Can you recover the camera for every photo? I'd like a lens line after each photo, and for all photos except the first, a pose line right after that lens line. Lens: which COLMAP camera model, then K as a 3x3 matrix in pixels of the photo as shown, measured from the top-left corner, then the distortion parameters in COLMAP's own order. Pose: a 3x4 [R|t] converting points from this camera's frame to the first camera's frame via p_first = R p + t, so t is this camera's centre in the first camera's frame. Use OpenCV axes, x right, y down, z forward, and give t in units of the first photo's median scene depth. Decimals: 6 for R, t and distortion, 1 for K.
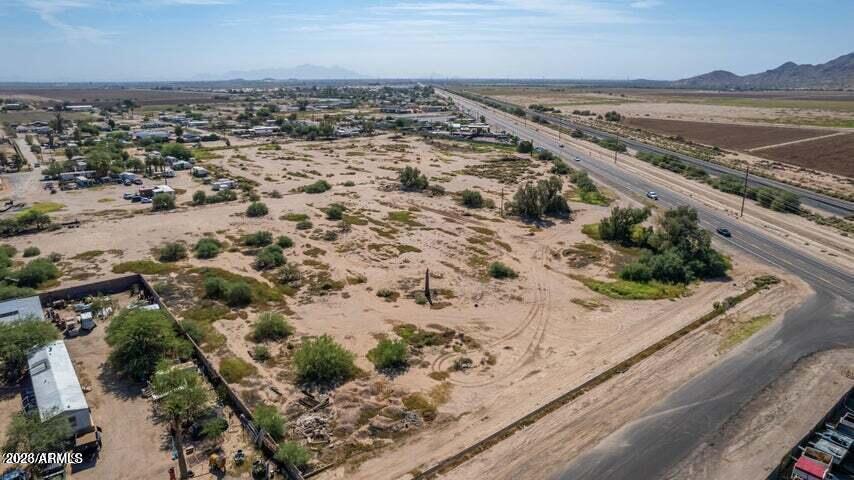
lens RADIAL K [[544.1, 0, 429.2], [0, 544.1, 251.6], [0, 0, 1]] dist [-0.074827, 0.064962]
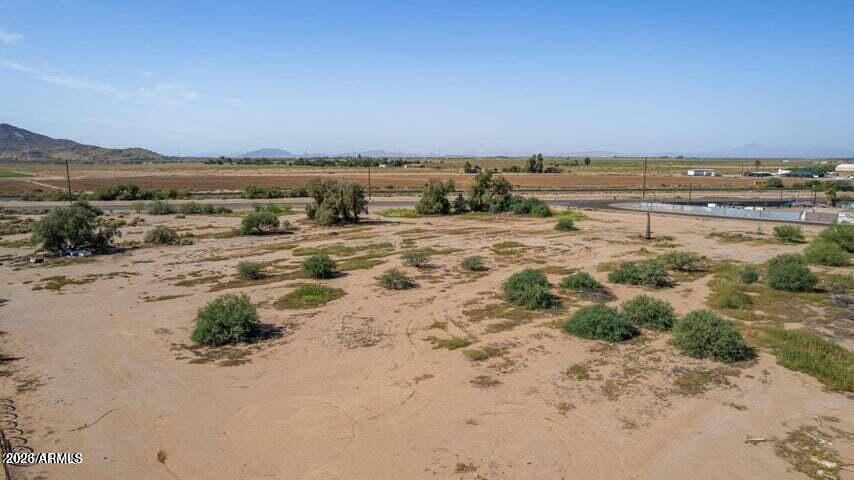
lens RADIAL K [[544.1, 0, 429.2], [0, 544.1, 251.6], [0, 0, 1]] dist [-0.074827, 0.064962]
pose [[-0.068419, -0.172767, 0.982584, -0.864097], [0.309362, 0.932670, 0.185532, -0.189776], [-0.948480, 0.316668, -0.010365, 1.243137]]
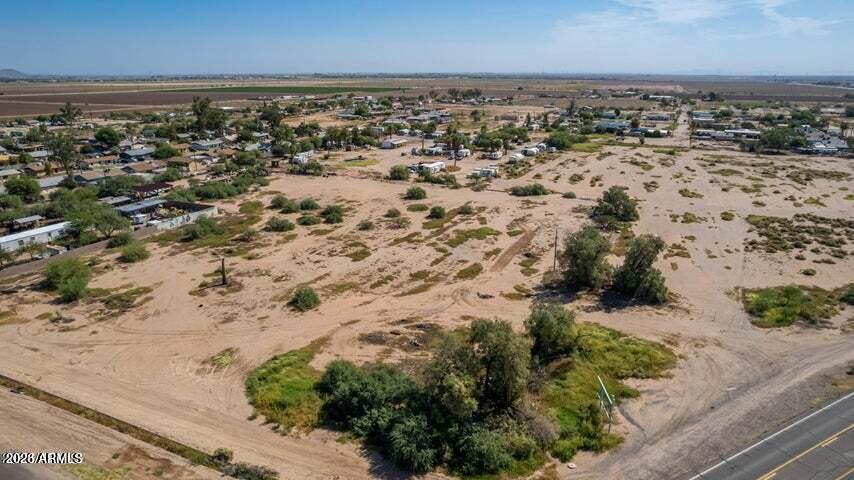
lens RADIAL K [[556.1, 0, 429.1], [0, 556.1, 252.0], [0, 0, 1]] dist [-0.073417, 0.061446]
pose [[0.446296, 0.280405, -0.849819, 0.891269], [-0.275771, 0.946519, 0.167486, -0.220992], [0.851334, 0.159607, 0.499755, 0.708211]]
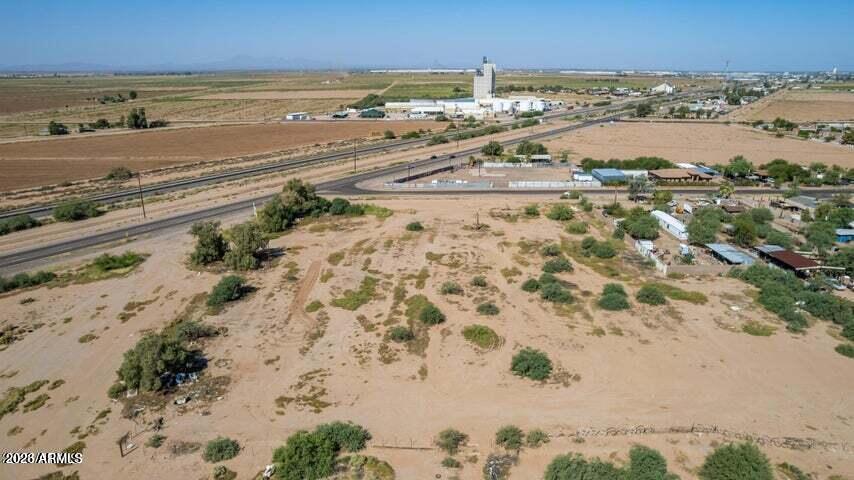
lens RADIAL K [[556.1, 0, 429.1], [0, 556.1, 252.0], [0, 0, 1]] dist [-0.073417, 0.061446]
pose [[-0.793602, -0.194492, 0.576515, -0.753284], [0.187015, 0.823690, 0.535314, -0.683166], [-0.578983, 0.532643, -0.617309, 1.885629]]
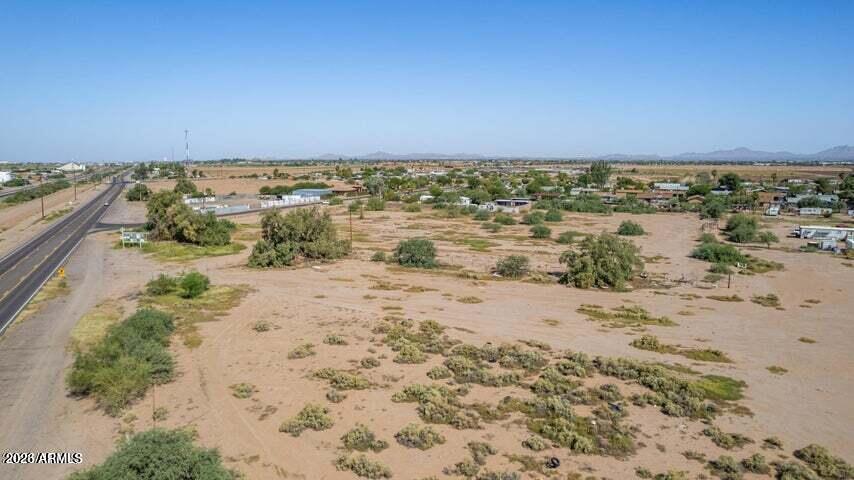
lens RADIAL K [[544.1, 0, 429.2], [0, 544.1, 251.6], [0, 0, 1]] dist [-0.074827, 0.064962]
pose [[-0.907962, 0.075665, -0.412164, 0.459146], [-0.124700, 0.890221, 0.438129, -0.535684], [0.400068, 0.449202, -0.798852, 2.208927]]
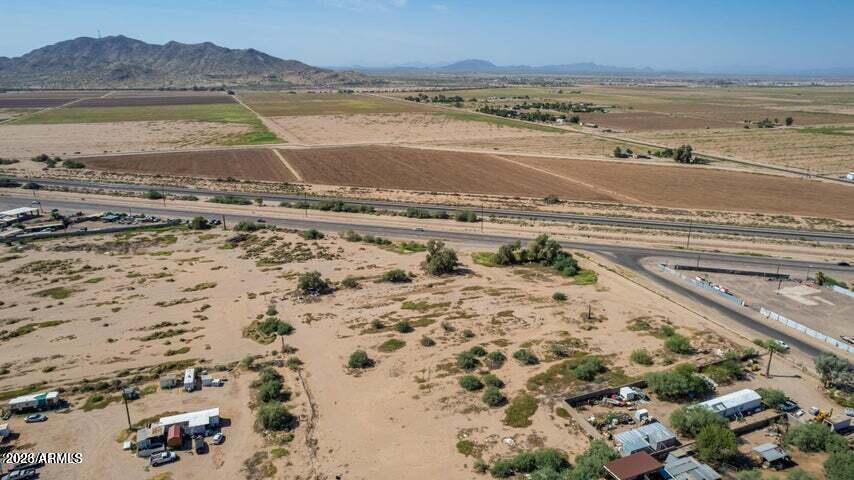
lens RADIAL K [[556.1, 0, 429.1], [0, 556.1, 252.0], [0, 0, 1]] dist [-0.073417, 0.061446]
pose [[0.287946, -0.304461, 0.907960, -1.589860], [0.286716, 0.932033, 0.221605, -0.622682], [-0.913718, 0.196516, 0.355669, 0.690430]]
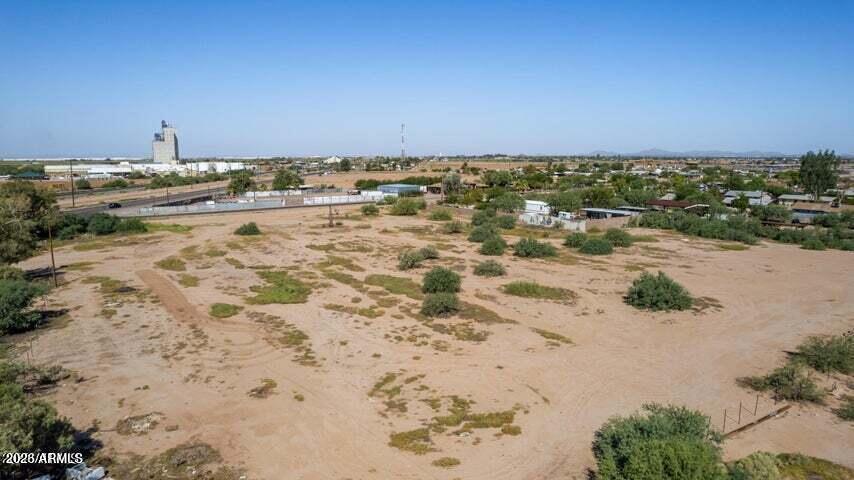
lens RADIAL K [[544.1, 0, 429.2], [0, 544.1, 251.6], [0, 0, 1]] dist [-0.074827, 0.064962]
pose [[-0.998641, -0.008059, 0.051484, -0.254726], [0.017037, 0.883184, 0.468718, -0.391980], [-0.049247, 0.468958, -0.881846, 1.853506]]
